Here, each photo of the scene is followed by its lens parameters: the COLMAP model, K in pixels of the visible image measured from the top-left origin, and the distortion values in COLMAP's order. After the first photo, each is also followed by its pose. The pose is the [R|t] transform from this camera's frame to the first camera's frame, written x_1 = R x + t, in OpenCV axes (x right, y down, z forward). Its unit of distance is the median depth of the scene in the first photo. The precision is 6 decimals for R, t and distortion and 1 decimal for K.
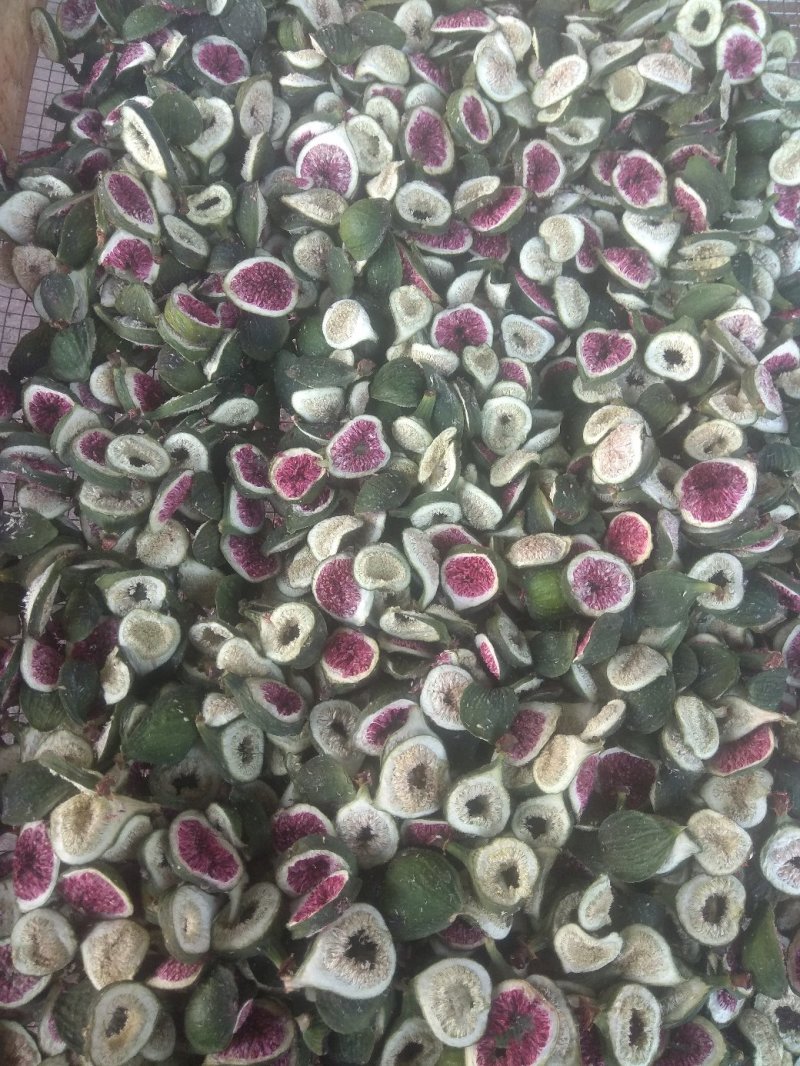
lens RADIAL K [[870.1, 0, 400.0], [0, 870.1, 533.0], [0, 0, 1]] dist [0.082083, -0.213680]
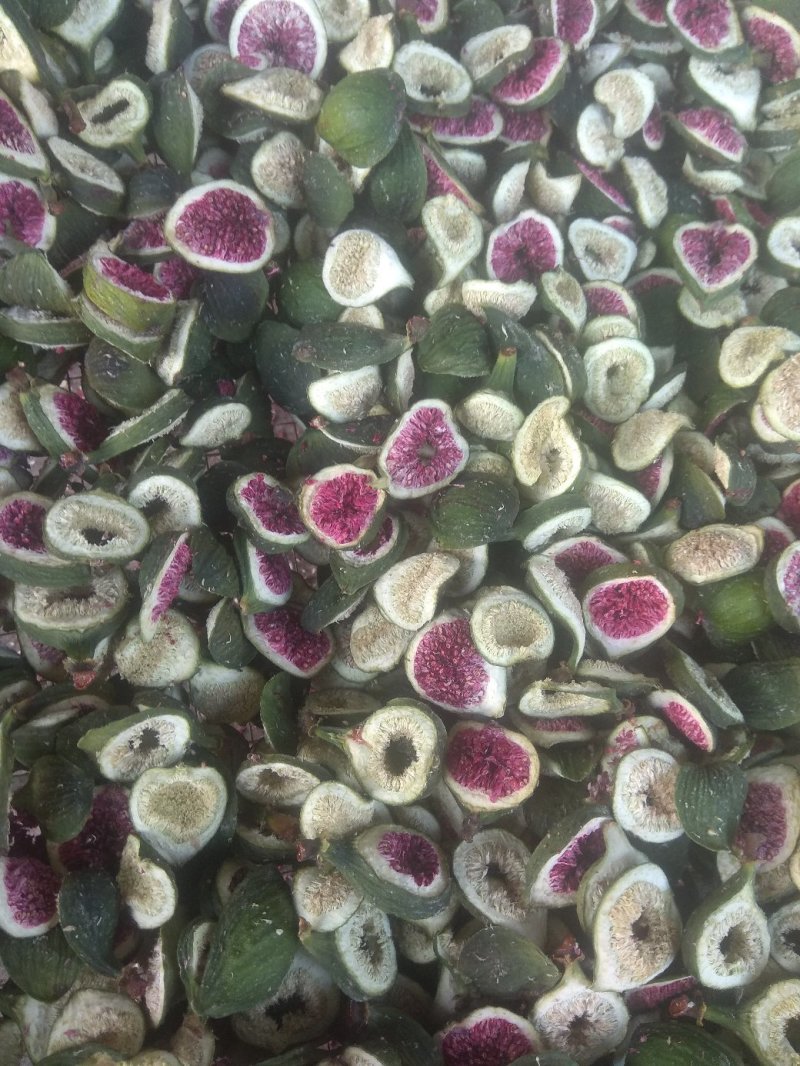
lens RADIAL K [[870.1, 0, 400.0], [0, 870.1, 533.0], [0, 0, 1]] dist [0.082083, -0.213680]
pose [[0.970214, -0.190735, 0.149349, -0.177362], [0.178916, 0.979826, 0.089055, -0.097818], [-0.163322, -0.059682, 0.984766, 0.336683]]
